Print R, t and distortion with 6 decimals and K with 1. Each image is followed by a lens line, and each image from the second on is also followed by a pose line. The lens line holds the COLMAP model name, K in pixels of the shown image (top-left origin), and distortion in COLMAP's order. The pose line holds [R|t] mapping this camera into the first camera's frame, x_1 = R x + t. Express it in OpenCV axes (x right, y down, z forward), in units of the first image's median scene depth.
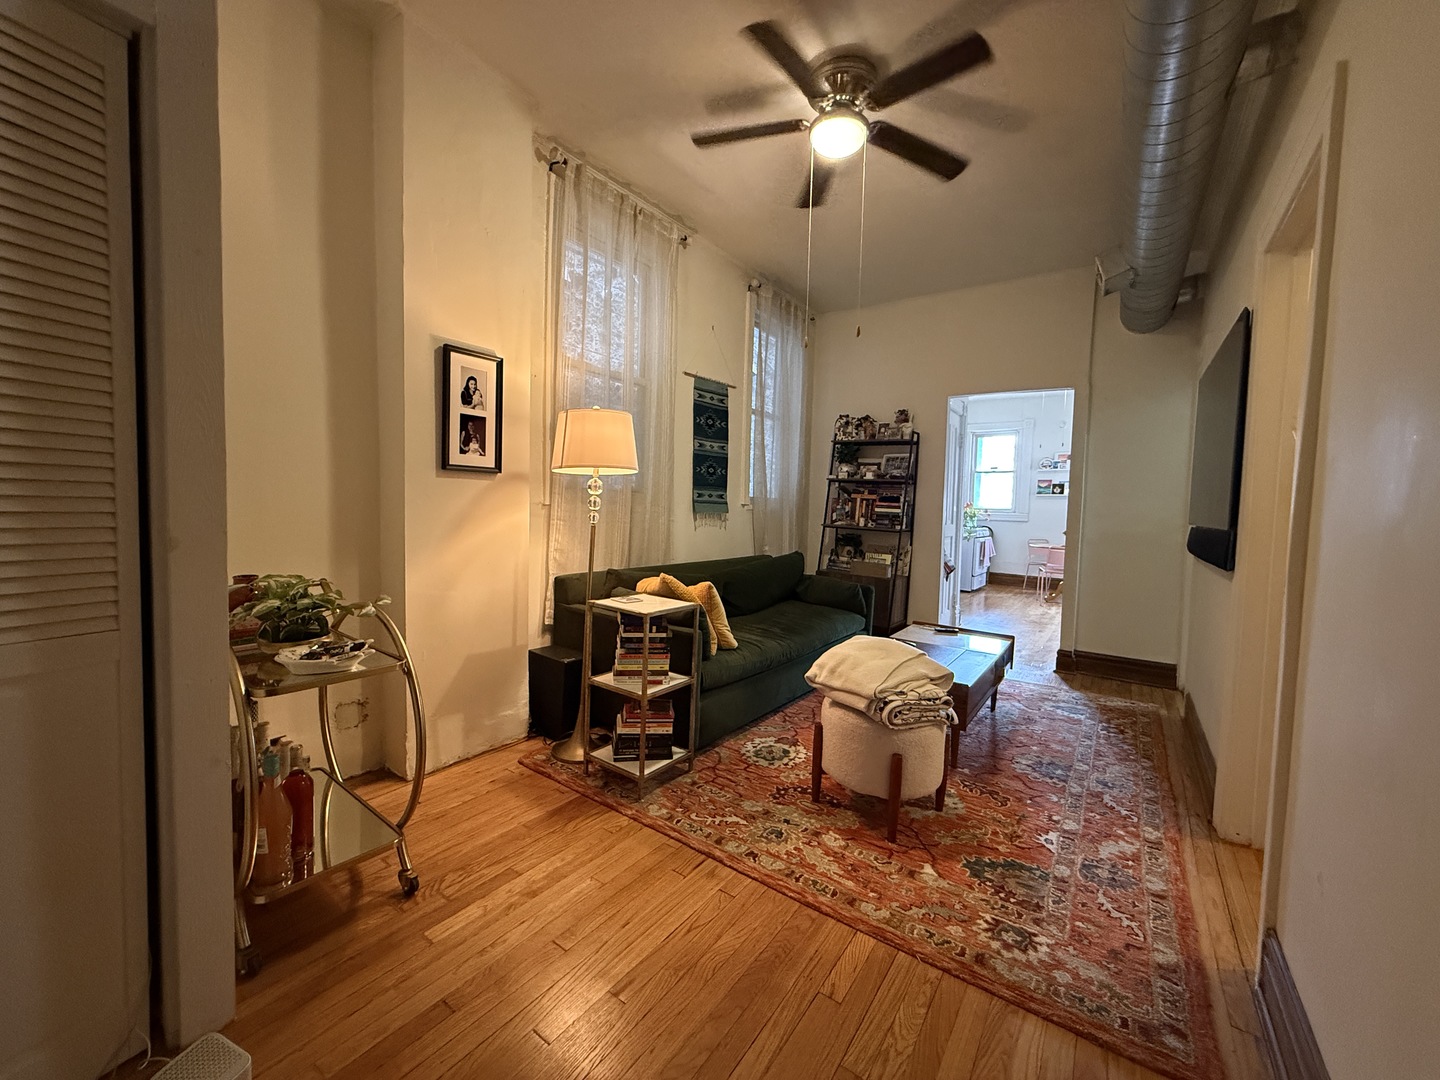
lens RADIAL K [[579.8, 0, 723.1], [0, 579.8, 534.0], [0, 0, 1]] dist [-0.000014, 0.000717]
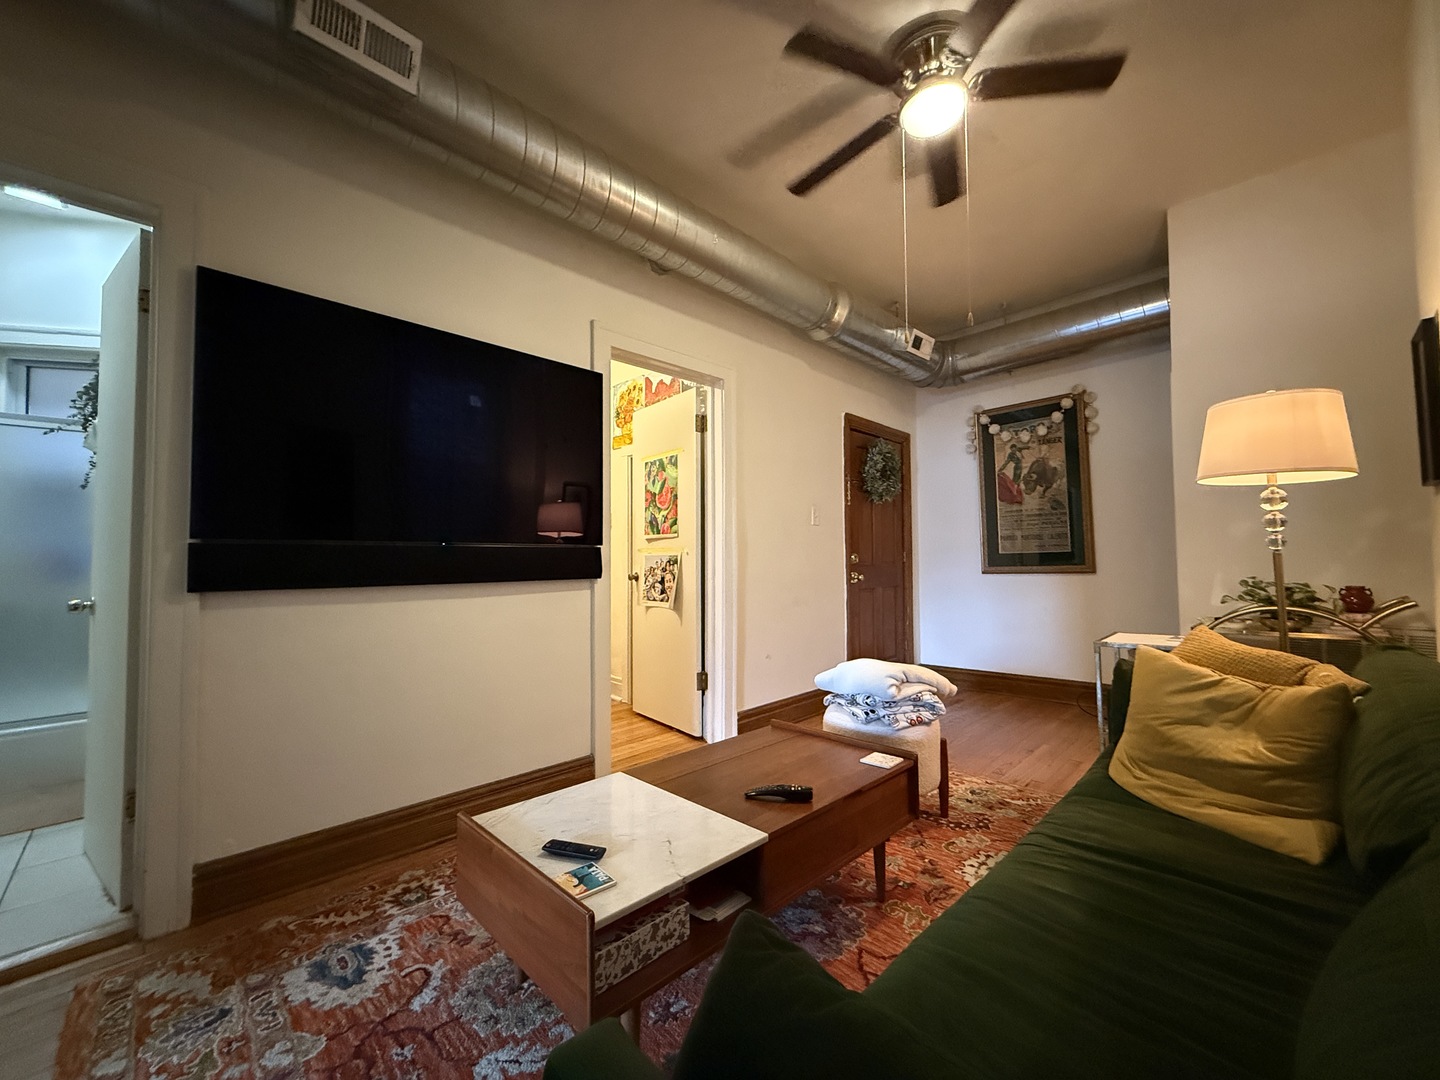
lens RADIAL K [[572.1, 0, 717.8], [0, 572.1, 536.9], [0, 0, 1]] dist [-0.004137, -0.000180]
pose [[-0.982930, -0.010197, 0.183698, 0.331396], [-0.008514, 0.999914, 0.009951, -0.035430], [-0.183784, 0.008217, -0.982932, 1.830176]]
